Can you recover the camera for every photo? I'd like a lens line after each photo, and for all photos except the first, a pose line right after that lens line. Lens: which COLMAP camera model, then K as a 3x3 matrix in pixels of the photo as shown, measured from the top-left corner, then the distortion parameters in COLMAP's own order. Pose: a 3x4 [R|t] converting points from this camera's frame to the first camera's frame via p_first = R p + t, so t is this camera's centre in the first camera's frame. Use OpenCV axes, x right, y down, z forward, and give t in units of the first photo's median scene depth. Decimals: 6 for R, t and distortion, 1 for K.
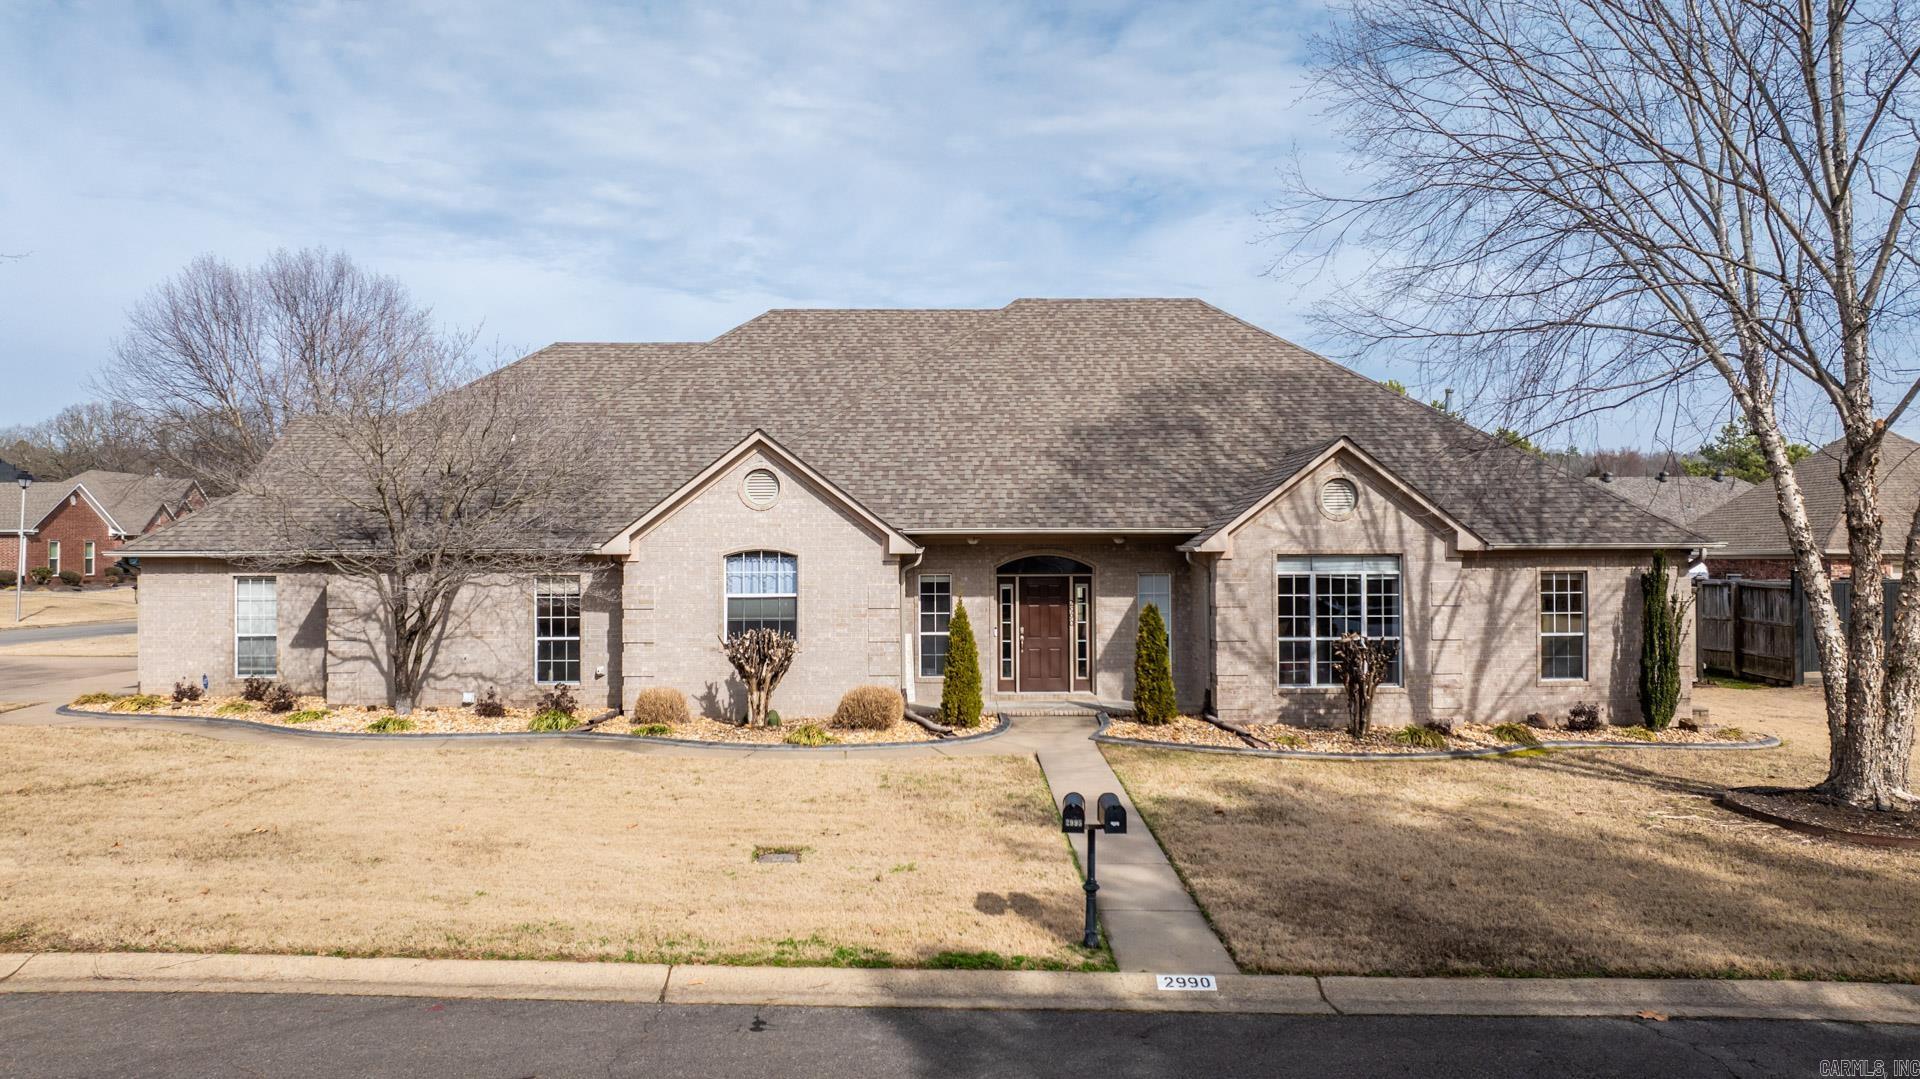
lens RADIAL K [[1356.7, 0, 952.1], [0, 1356.7, 539.5], [0, 0, 1]] dist [-0.017460, 0.003490]
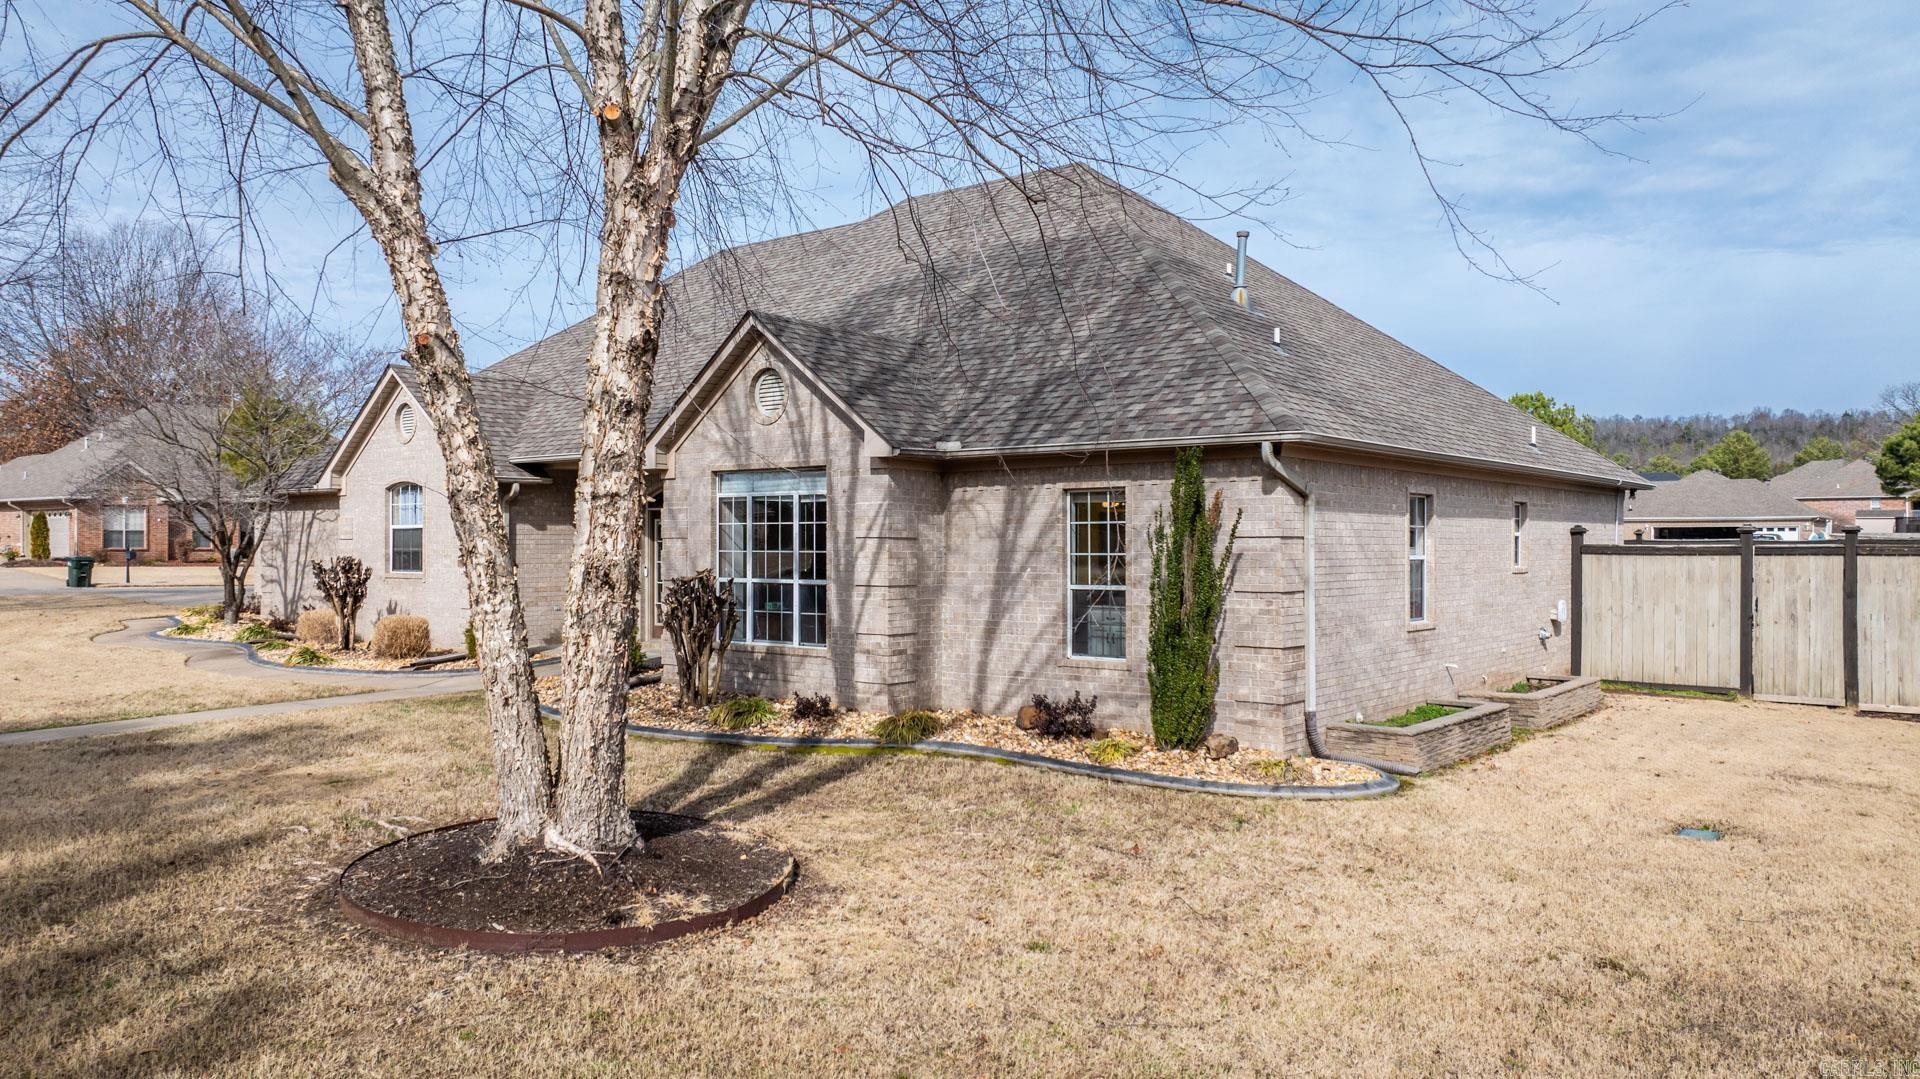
lens RADIAL K [[1356.7, 0, 952.1], [0, 1356.7, 539.5], [0, 0, 1]] dist [-0.017460, 0.003490]
pose [[0.768383, 0.004160, -0.639977, 0.834332], [-0.002022, 0.999990, 0.004072, 0.046045], [0.639987, -0.001835, 0.768384, 0.476194]]
